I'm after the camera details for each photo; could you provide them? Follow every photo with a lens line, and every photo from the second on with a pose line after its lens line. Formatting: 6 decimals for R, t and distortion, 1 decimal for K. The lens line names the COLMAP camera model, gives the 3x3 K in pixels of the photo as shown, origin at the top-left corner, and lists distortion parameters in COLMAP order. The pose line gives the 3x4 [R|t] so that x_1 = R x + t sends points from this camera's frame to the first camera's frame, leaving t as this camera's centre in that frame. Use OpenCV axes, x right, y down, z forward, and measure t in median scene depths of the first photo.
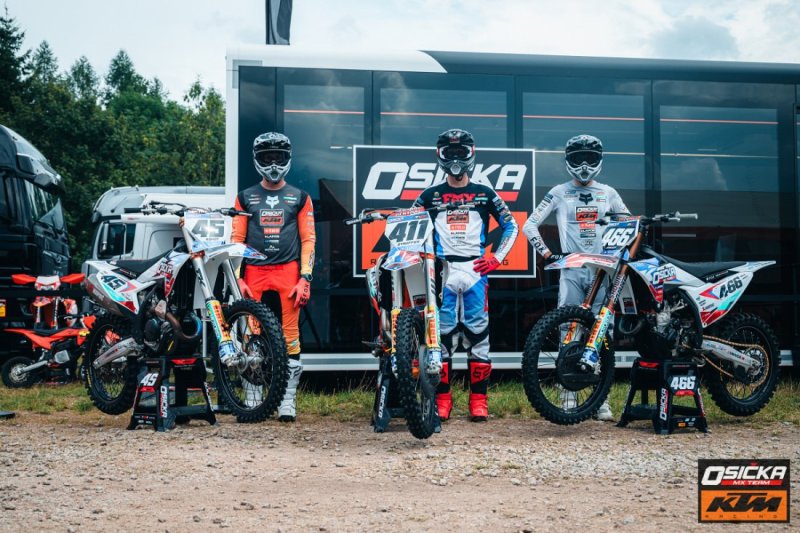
lens RADIAL K [[964.3, 0, 400.0], [0, 964.3, 266.5], [0, 0, 1]] dist [-0.006604, 0.014542]
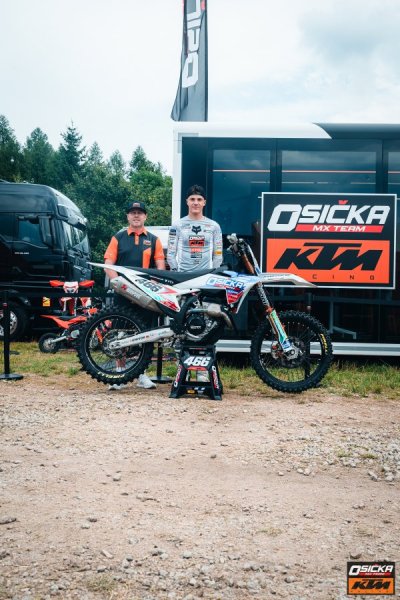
lens RADIAL K [[584.7, 0, 200.0], [0, 584.7, 300.0], [0, 0, 1]] dist [-0.010035, 0.002264]
pose [[0.983594, 0.021084, -0.179162, 0.024600], [-0.013992, 0.999071, 0.040756, -0.003847], [0.179855, -0.037580, 0.982975, 0.188830]]
